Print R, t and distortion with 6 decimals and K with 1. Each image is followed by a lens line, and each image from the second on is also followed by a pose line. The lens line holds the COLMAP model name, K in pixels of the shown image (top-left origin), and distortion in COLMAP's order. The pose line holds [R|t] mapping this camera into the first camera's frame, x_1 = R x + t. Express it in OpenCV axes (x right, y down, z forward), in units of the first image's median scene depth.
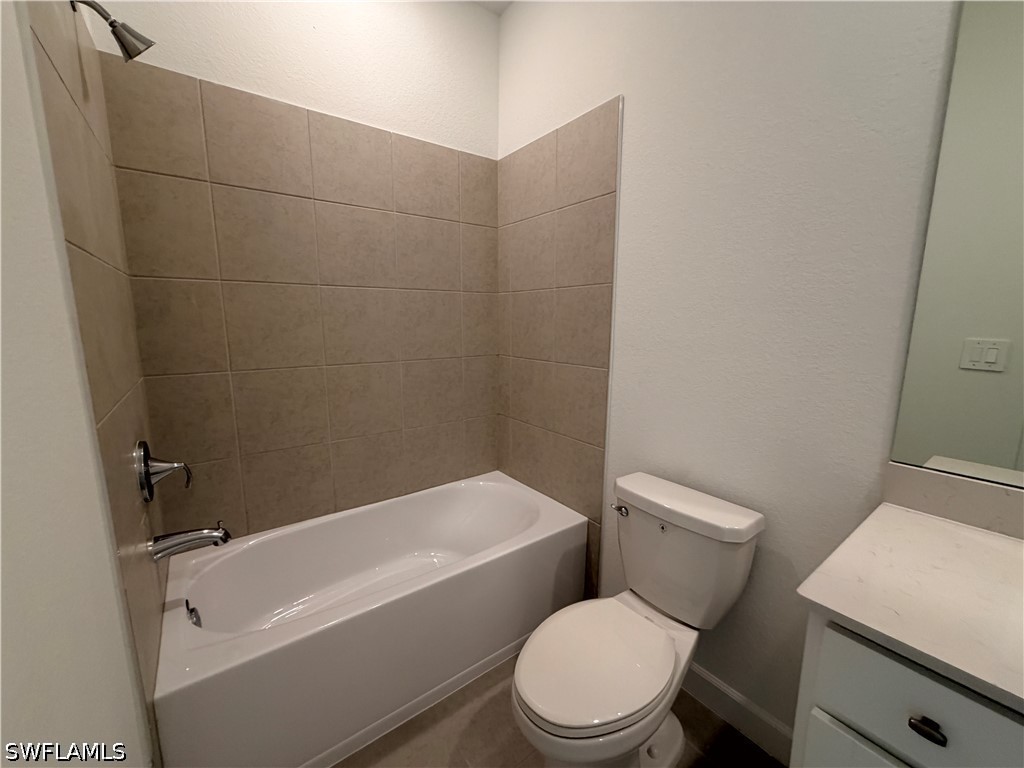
lens RADIAL K [[407.4, 0, 511.7], [0, 407.4, 386.7], [0, 0, 1]] dist [0.003185, -0.000289]
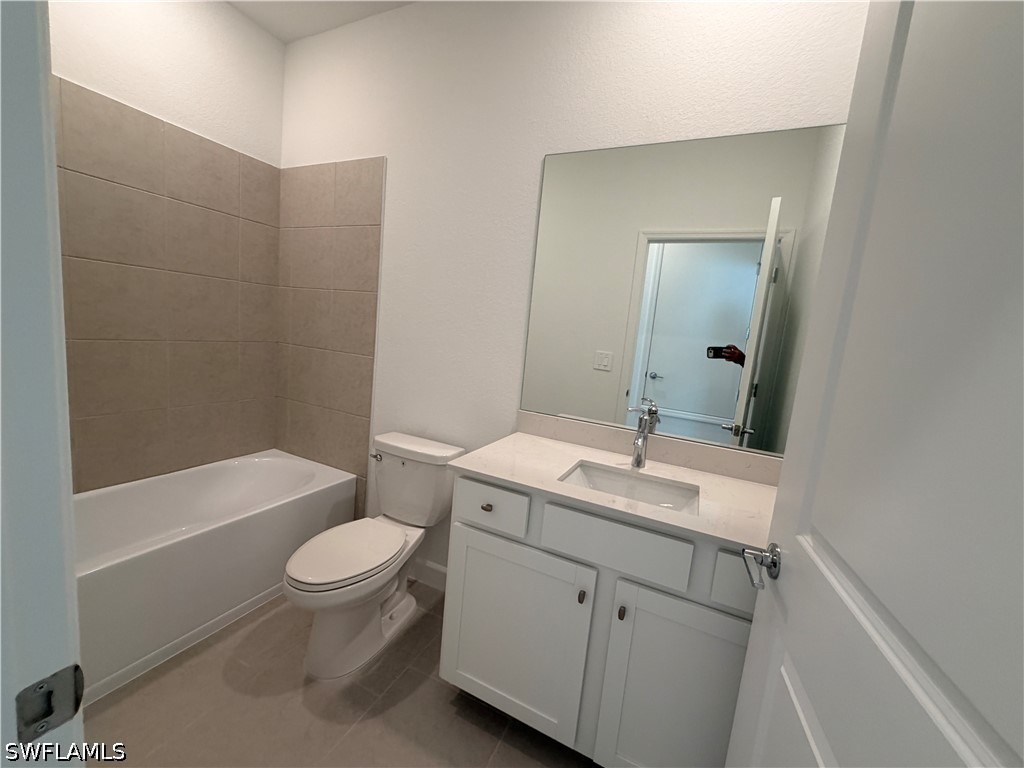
lens RADIAL K [[407.4, 0, 508.4], [0, 407.4, 385.9], [0, 0, 1]] dist [0.003185, -0.000289]
pose [[0.884694, 0.018881, 0.465790, 0.010320], [-0.015573, 0.999819, -0.010949, 0.052704], [-0.465912, 0.002433, 0.884828, -0.333649]]
